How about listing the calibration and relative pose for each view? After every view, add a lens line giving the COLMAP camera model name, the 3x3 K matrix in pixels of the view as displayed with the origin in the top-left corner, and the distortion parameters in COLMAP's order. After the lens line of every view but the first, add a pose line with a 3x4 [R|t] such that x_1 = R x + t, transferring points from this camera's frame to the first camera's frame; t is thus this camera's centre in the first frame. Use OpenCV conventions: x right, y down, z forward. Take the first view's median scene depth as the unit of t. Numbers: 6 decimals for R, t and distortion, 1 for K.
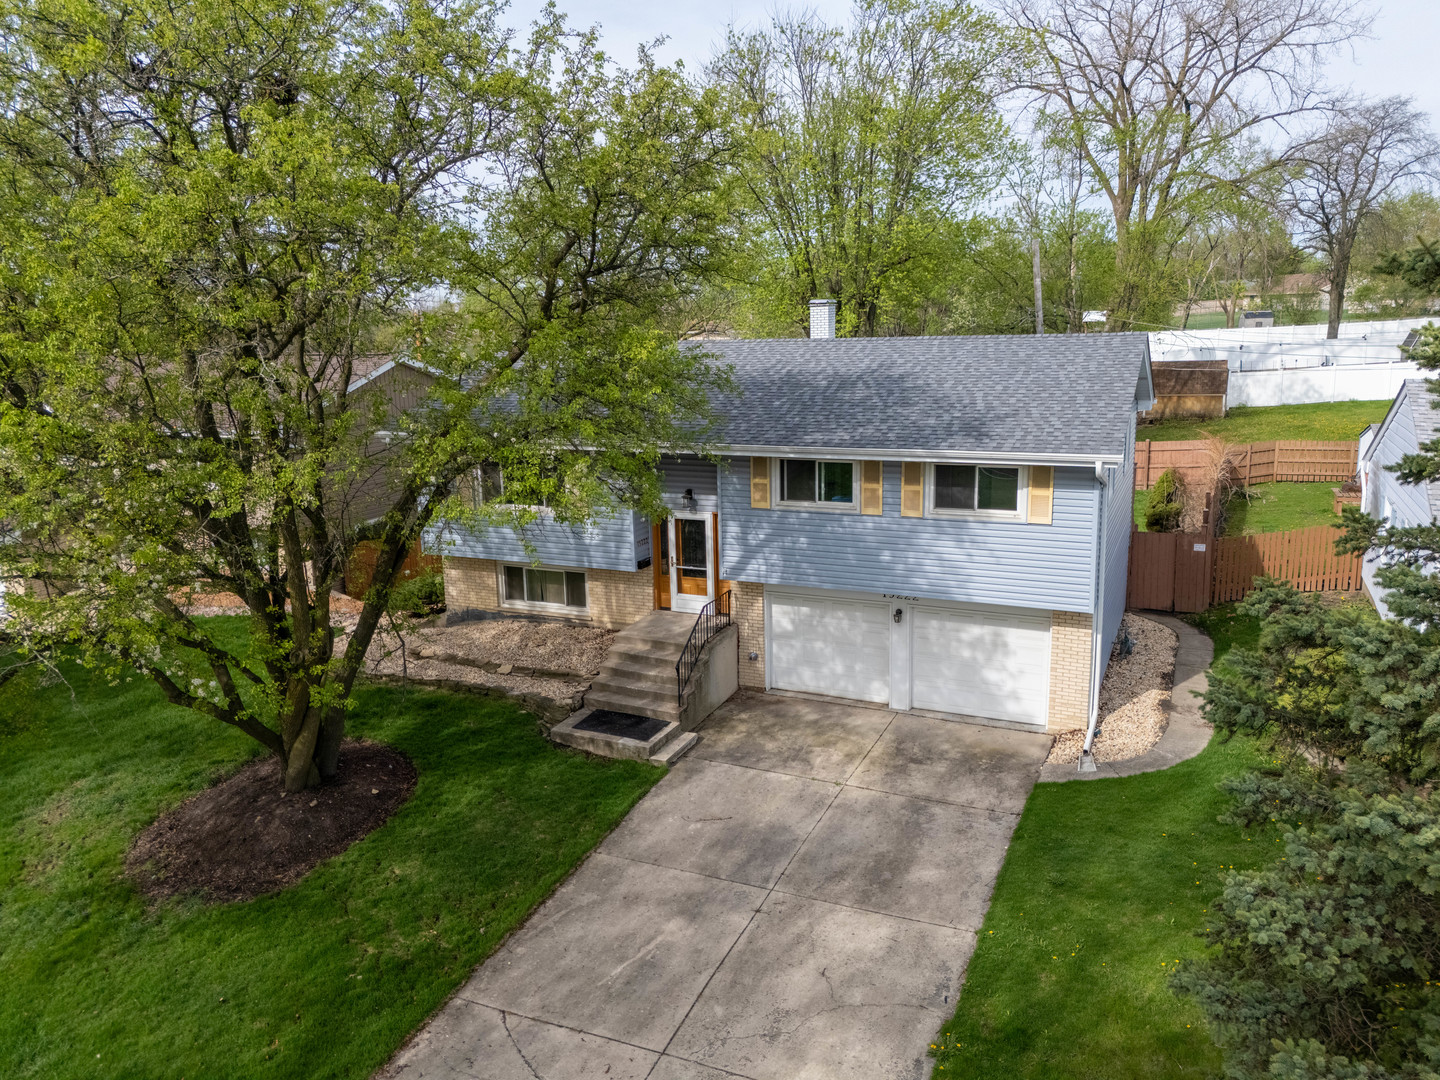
lens RADIAL K [[1055.8, 0, 717.1], [0, 1055.8, 531.4], [0, 0, 1]] dist [0.110742, -0.133462]
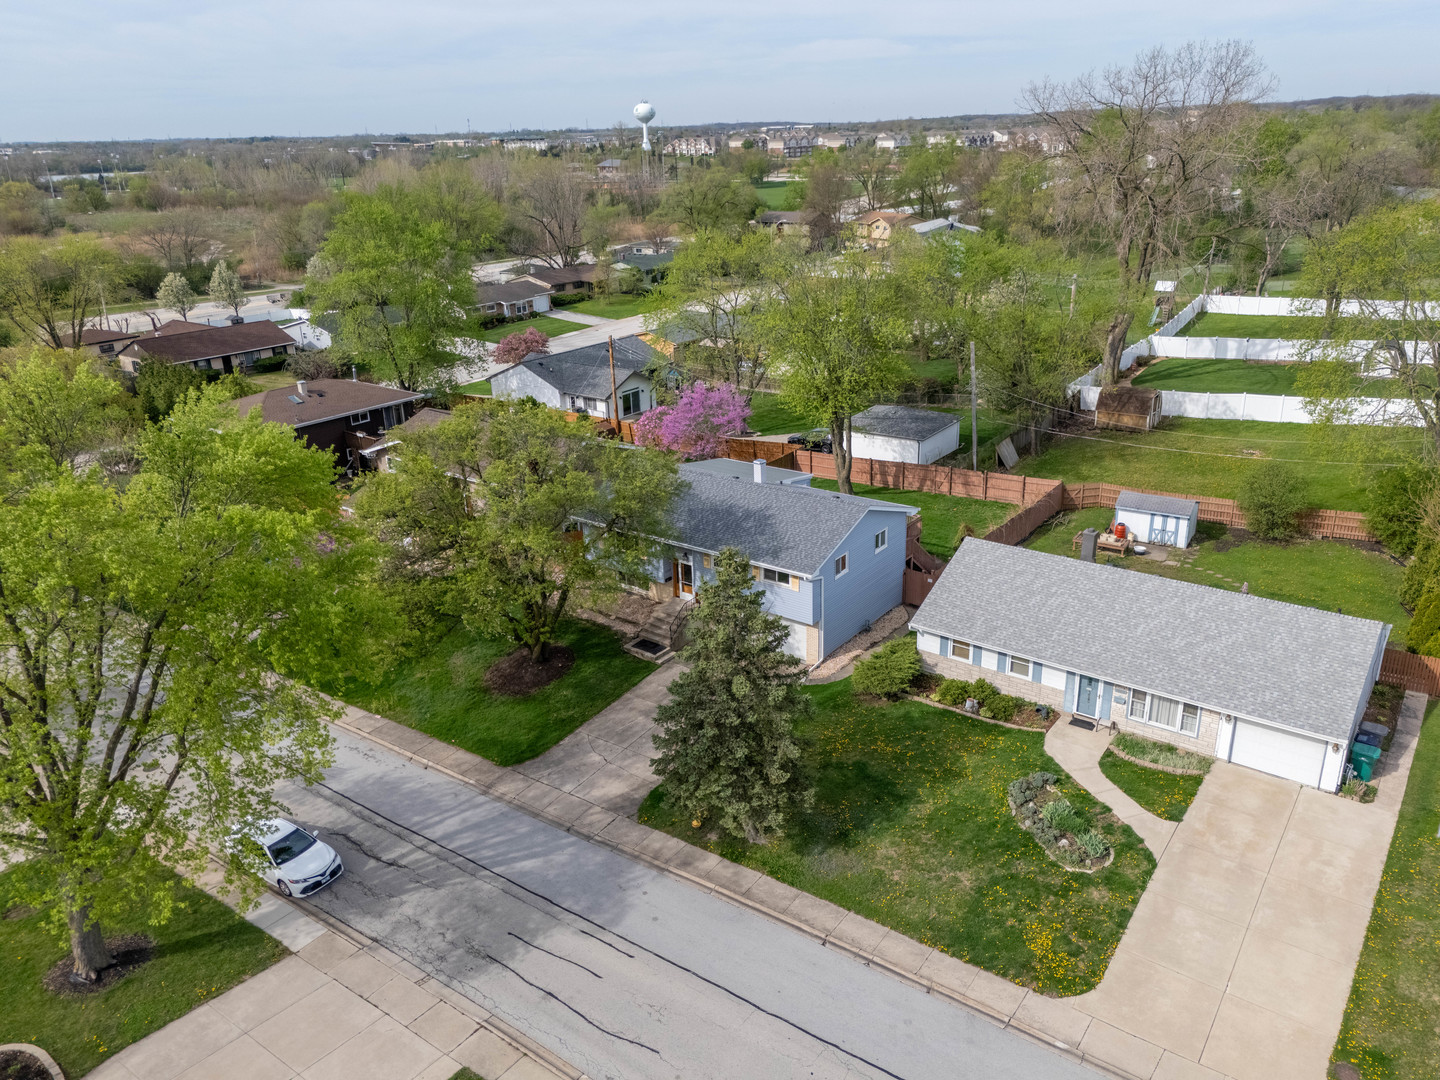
lens RADIAL K [[1055.8, 0, 717.1], [0, 1055.8, 531.4], [0, 0, 1]] dist [0.110742, -0.133462]
pose [[0.976504, 0.067948, -0.204508, 0.568529], [-0.033462, 0.985290, 0.167584, -0.524979], [0.212886, -0.156803, 0.964413, -1.402353]]
